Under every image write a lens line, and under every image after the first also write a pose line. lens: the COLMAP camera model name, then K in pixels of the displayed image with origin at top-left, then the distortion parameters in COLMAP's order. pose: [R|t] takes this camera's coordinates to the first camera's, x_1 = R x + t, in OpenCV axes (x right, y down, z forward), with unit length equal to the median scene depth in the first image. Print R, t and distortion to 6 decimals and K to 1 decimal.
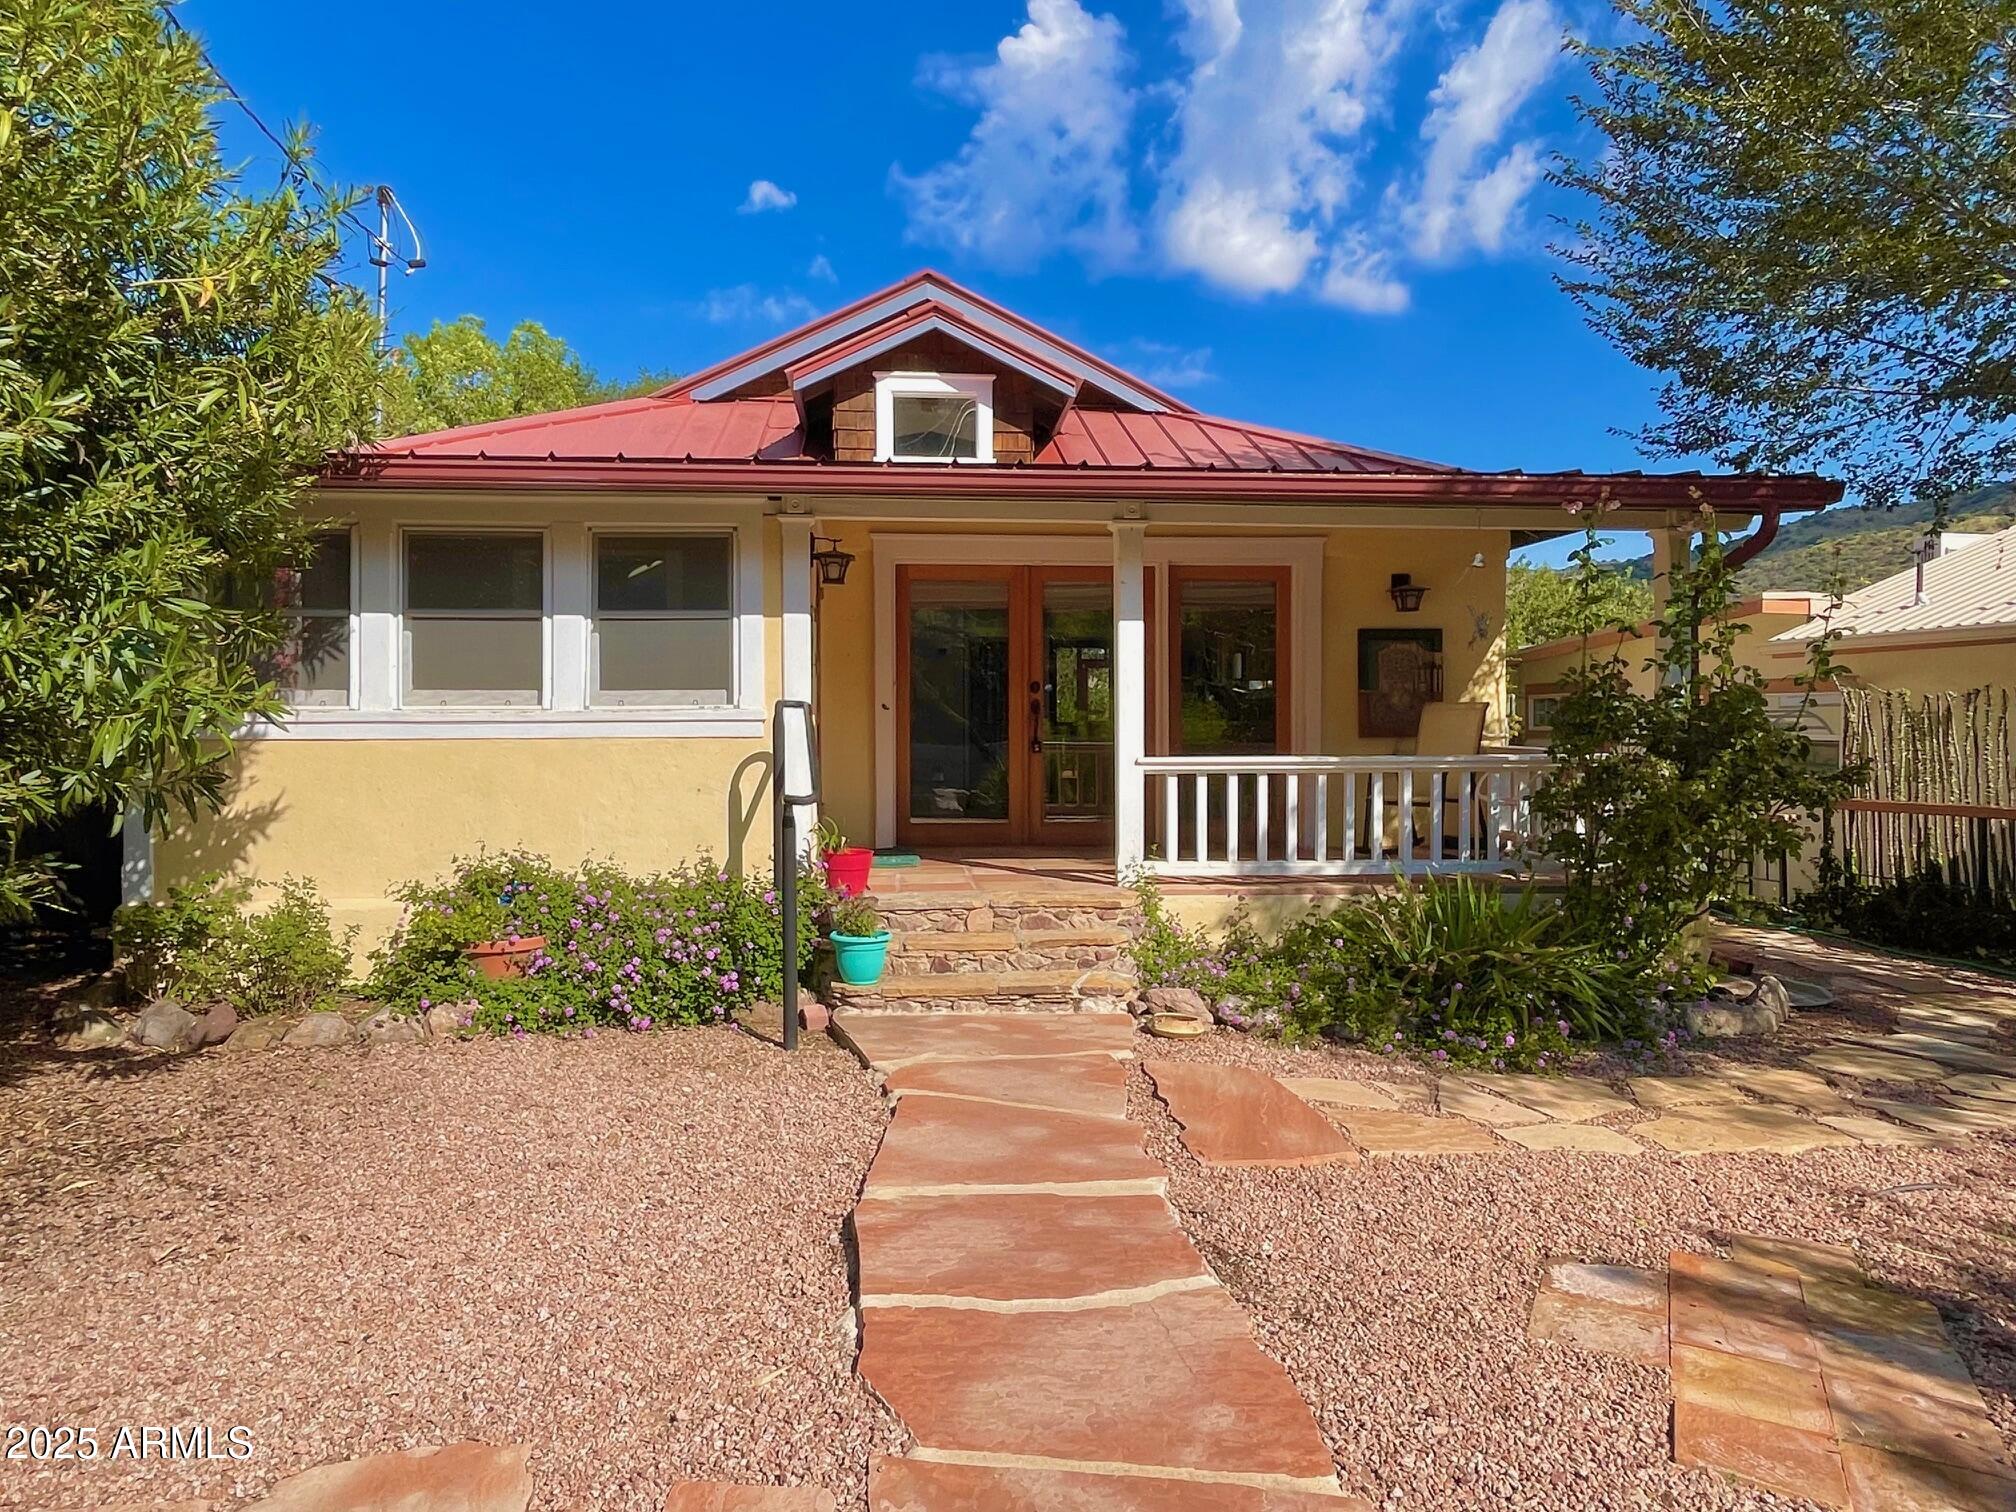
lens RADIAL K [[1288.3, 0, 1008.0], [0, 1288.3, 756.0], [0, 0, 1]] dist [0.005184, 0.002213]
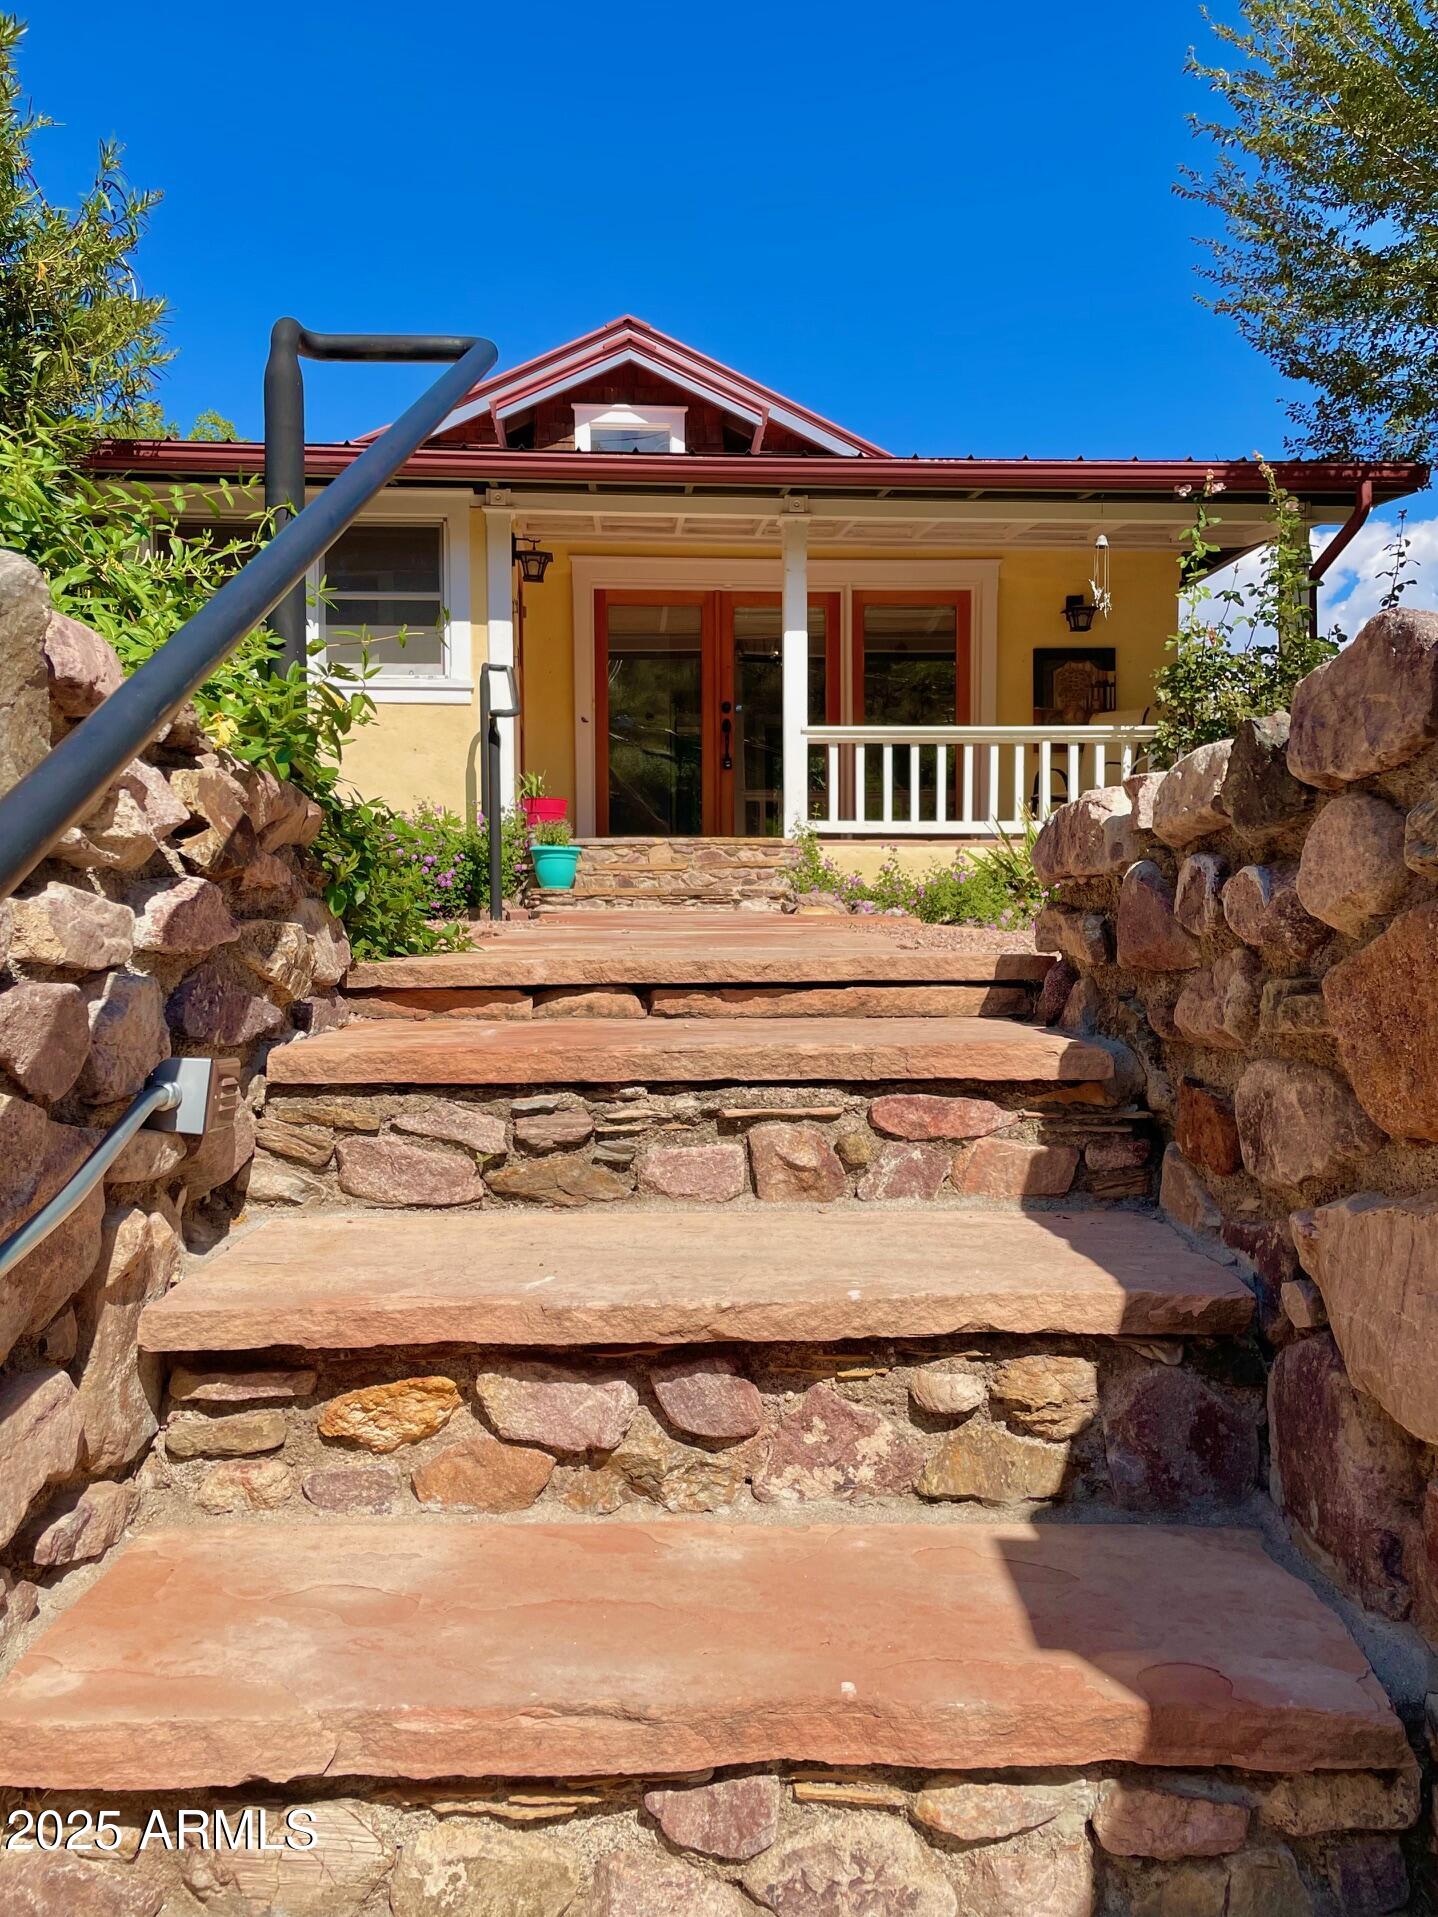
lens RADIAL K [[1509.2, 0, 719.0], [0, 1509.2, 958.5], [0, 0, 1]] dist [0.089177, -0.001935]
pose [[0.999727, -0.001625, -0.023318, 0.057613], [0.001663, 0.999997, 0.001613, 0.199799], [0.023315, -0.001651, 0.999727, -0.324612]]
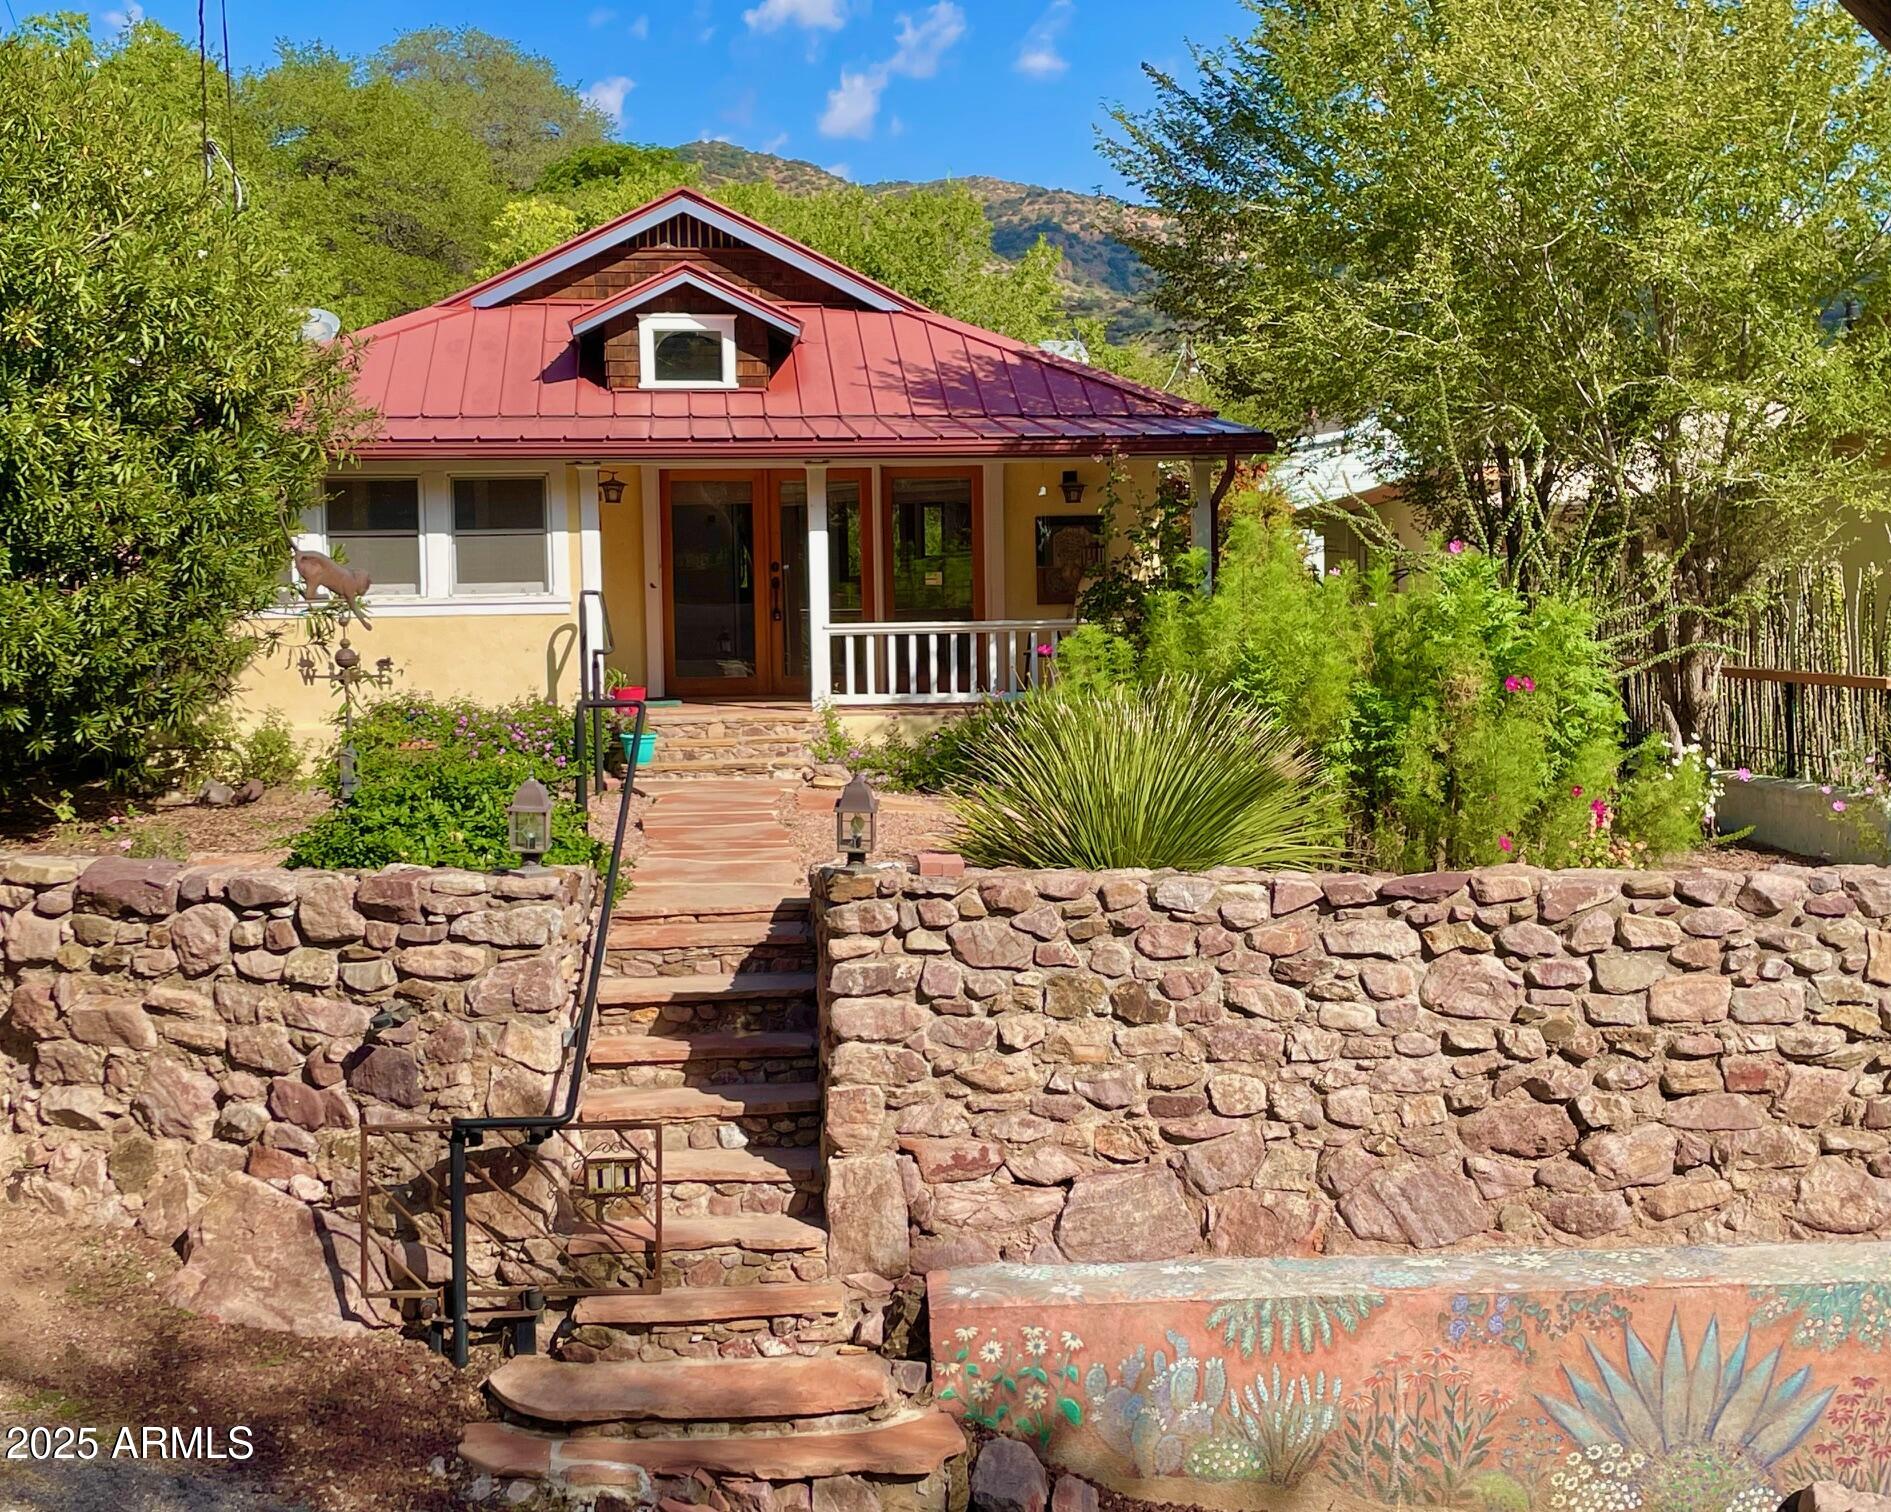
lens RADIAL K [[2410.9, 0, 945.5], [0, 2410.9, 756.0], [0, 0, 1]] dist [0.123574, -0.212379]
pose [[0.999722, -0.015556, 0.017729, 0.184906], [0.014517, 0.998251, 0.057304, -0.004038], [-0.018590, -0.057031, 0.998199, -1.737839]]
